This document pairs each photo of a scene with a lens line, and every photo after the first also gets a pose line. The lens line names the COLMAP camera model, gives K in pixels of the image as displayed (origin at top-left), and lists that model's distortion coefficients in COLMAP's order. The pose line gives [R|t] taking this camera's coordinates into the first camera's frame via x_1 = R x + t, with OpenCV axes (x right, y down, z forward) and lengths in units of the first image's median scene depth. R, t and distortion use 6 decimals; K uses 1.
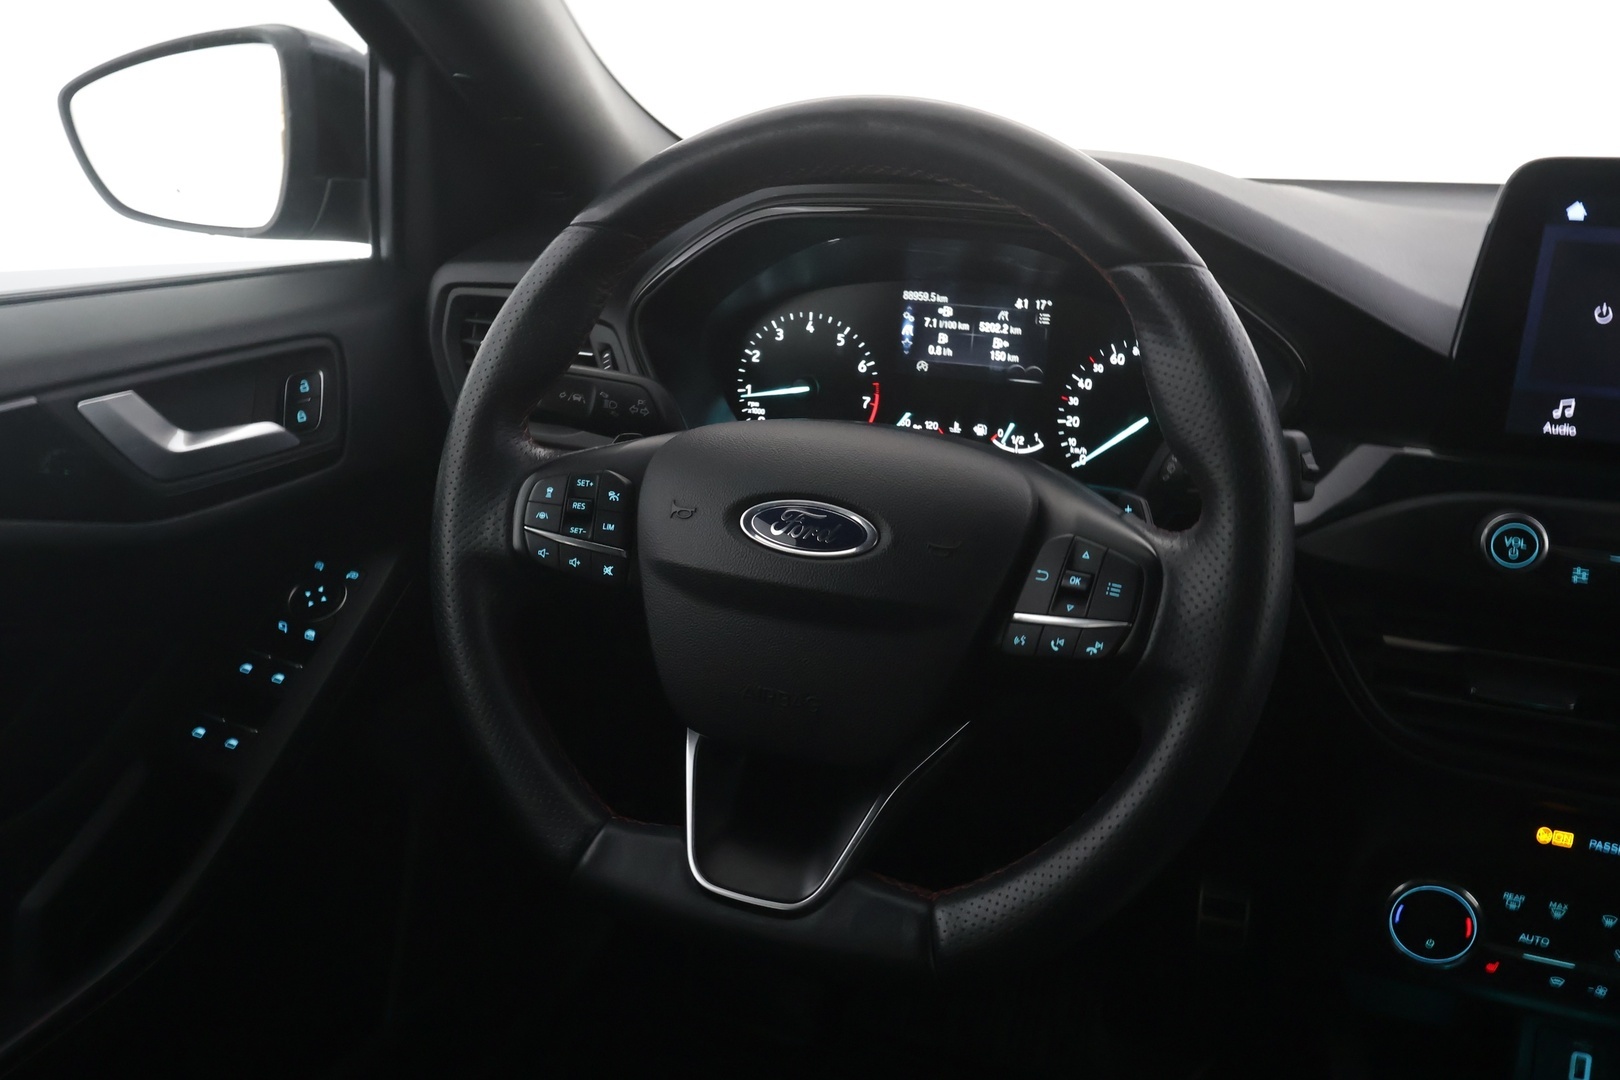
lens RADIAL K [[1262.0, 0, 810.0], [0, 1262.0, 540.0], [0, 0, 1]] dist [0.003429, 0.000917]
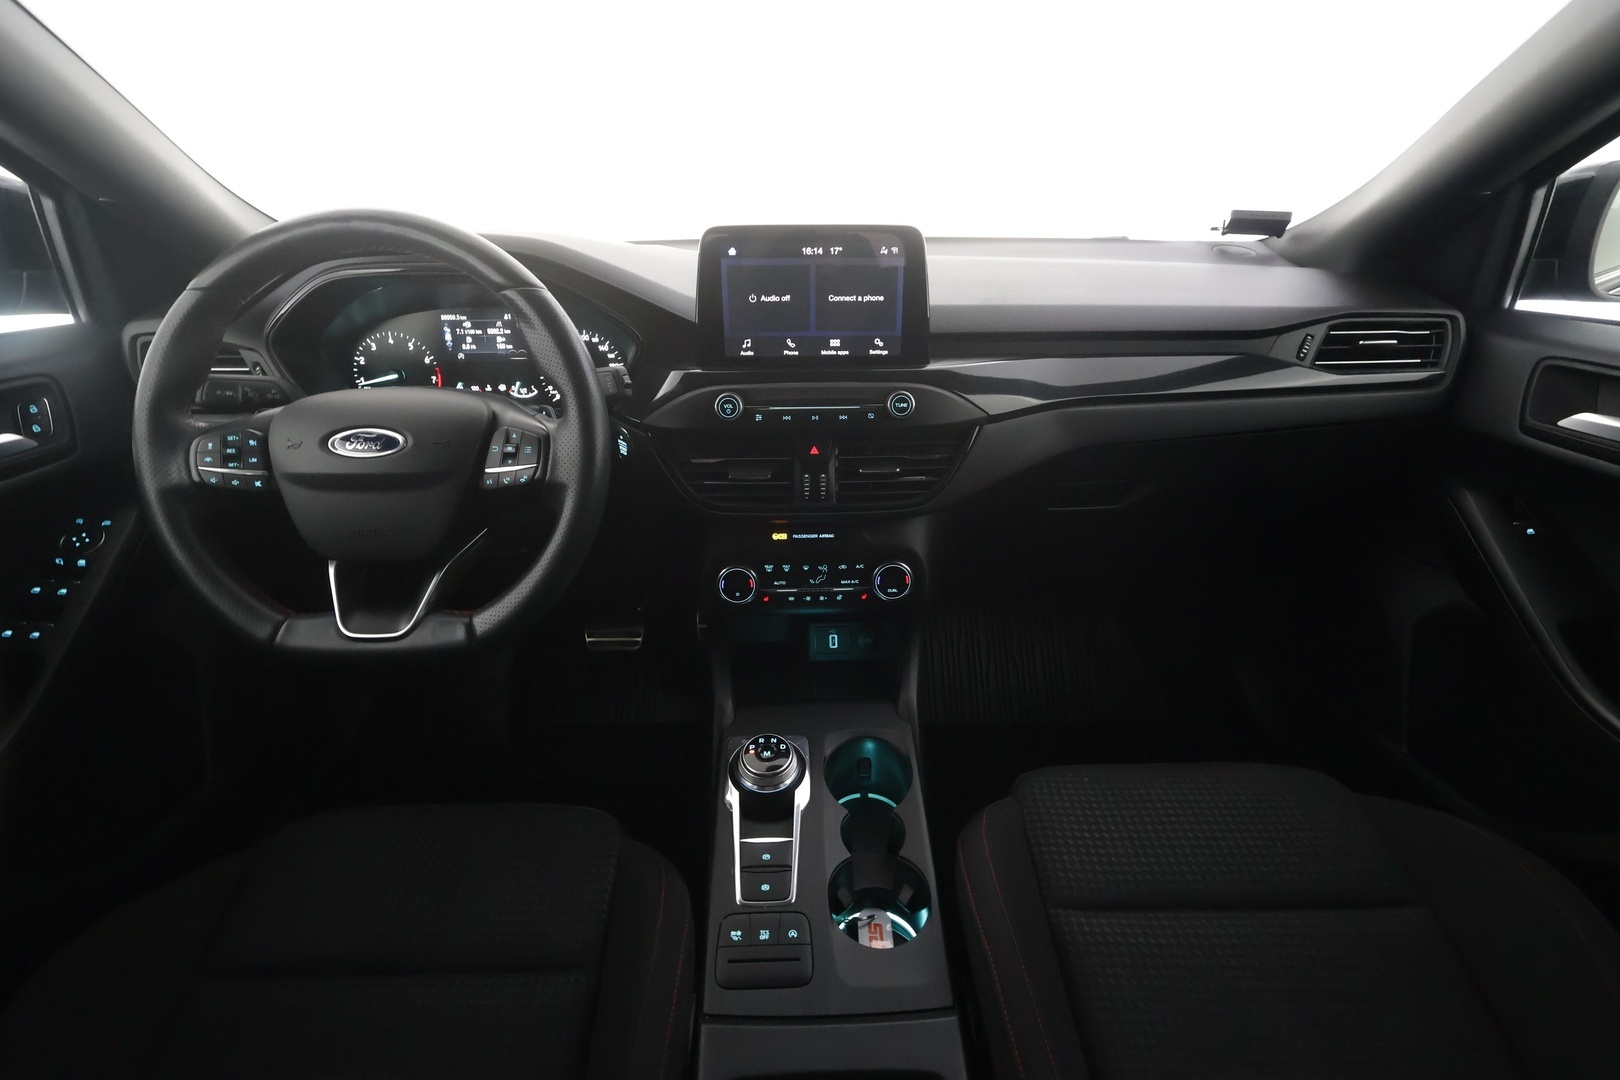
lens RADIAL K [[748.7, 0, 810.0], [0, 748.7, 540.0], [0, 0, 1]] dist [-0.003108, 0.001065]
pose [[0.924729, -0.181606, 0.334508, 0.185865], [0.147563, 0.981154, 0.124745, 0.080489], [-0.350859, -0.065994, 0.934100, -0.265556]]
